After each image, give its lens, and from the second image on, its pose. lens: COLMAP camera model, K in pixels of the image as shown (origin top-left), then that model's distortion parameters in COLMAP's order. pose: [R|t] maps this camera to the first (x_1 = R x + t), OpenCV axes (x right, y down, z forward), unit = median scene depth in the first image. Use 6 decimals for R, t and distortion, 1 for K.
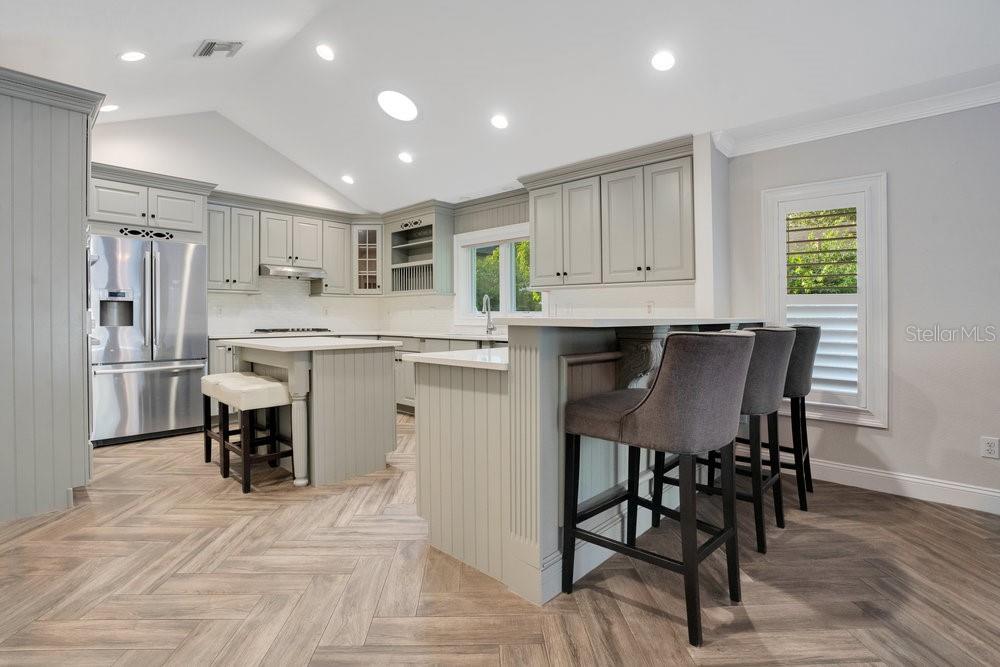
lens RADIAL K [[486.5, 0, 490.4], [0, 486.5, 323.4], [0, 0, 1]] dist [-0.078319, 0.032887]
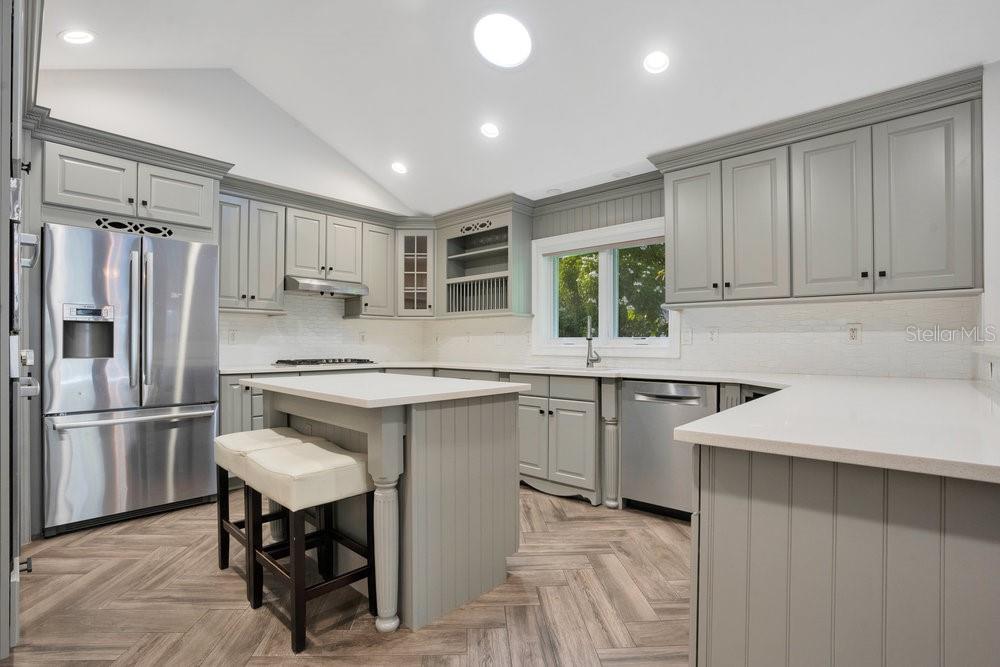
lens RADIAL K [[474.8, 0, 484.6], [0, 474.8, 343.4], [0, 0, 1]] dist [-0.078173, 0.030062]
pose [[0.999993, 0.000034, 0.003843, -0.184321], [0.000018, 0.999909, -0.013471, -0.005649], [-0.003843, 0.013471, 0.999902, 0.278072]]
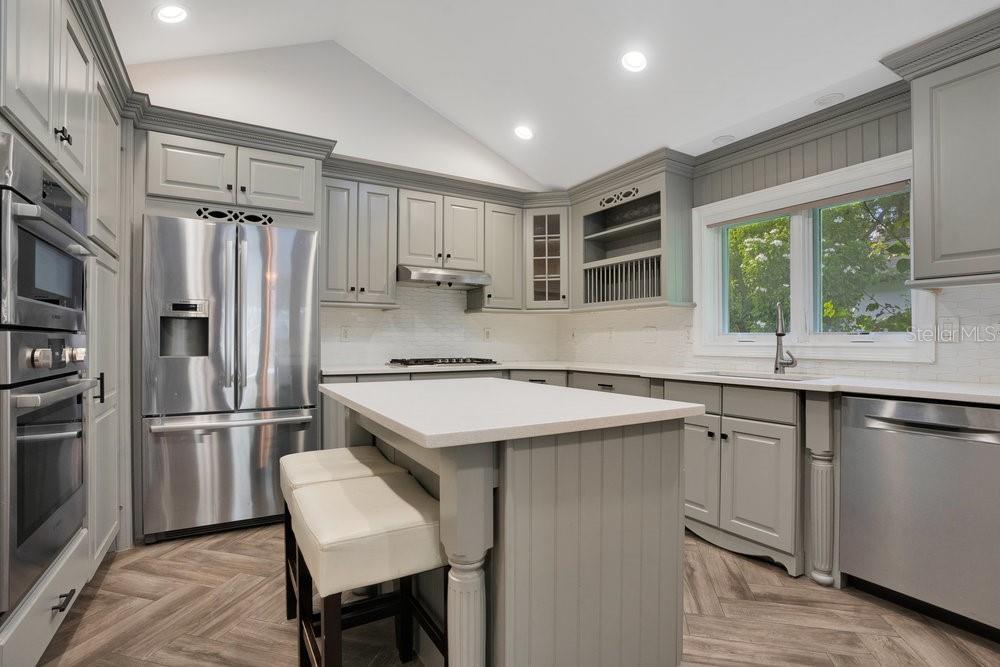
lens RADIAL K [[479.8, 0, 488.4], [0, 479.8, 337.6], [0, 0, 1]] dist [-0.079186, 0.031533]
pose [[0.958676, -0.002398, -0.284489, -0.182359], [-0.003425, 0.999795, -0.019967, -0.007456], [0.284479, 0.020116, 0.958471, 0.426849]]
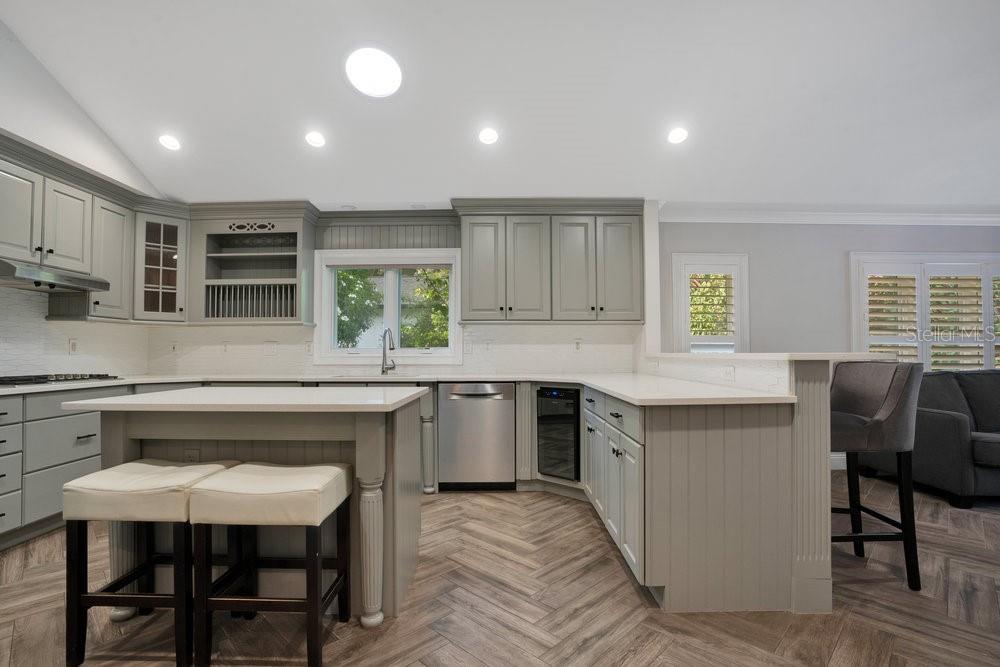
lens RADIAL K [[486.1, 0, 496.1], [0, 486.1, 343.6], [0, 0, 1]] dist [-0.077761, 0.033000]
pose [[0.724071, 0.009683, 0.689658, -0.471989], [0.013986, 0.999490, -0.028717, -0.004873], [-0.689584, 0.030439, 0.723566, 0.284511]]
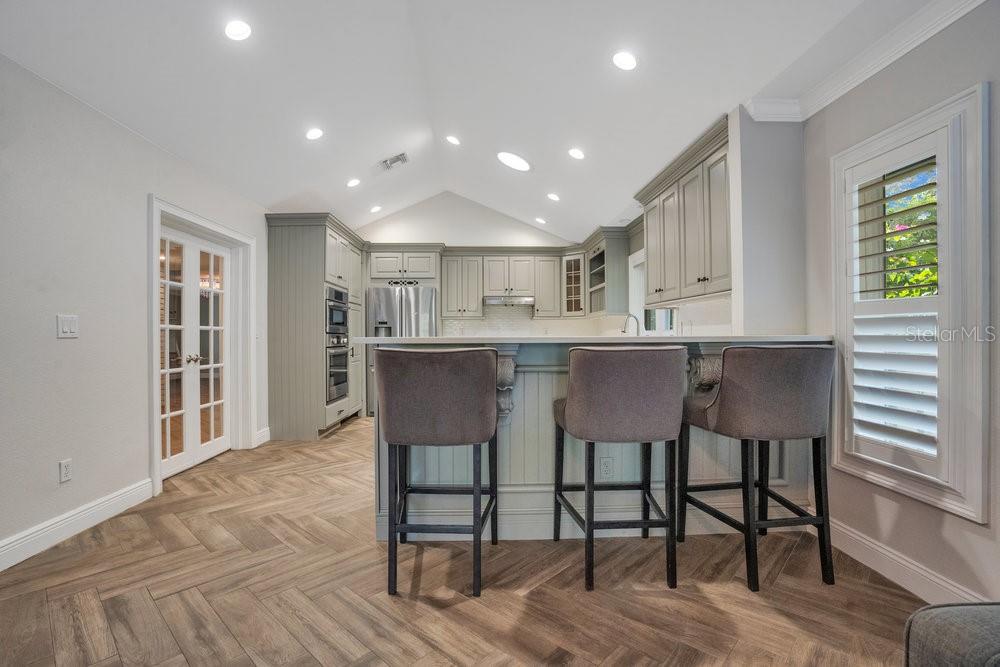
lens RADIAL K [[474.8, 0, 484.6], [0, 474.8, 343.4], [0, 0, 1]] dist [-0.078173, 0.030062]
pose [[0.695352, 0.006187, -0.718643, 0.514948], [-0.005122, 0.999980, 0.003653, 0.000425], [0.718651, 0.001141, 0.695370, 0.102278]]
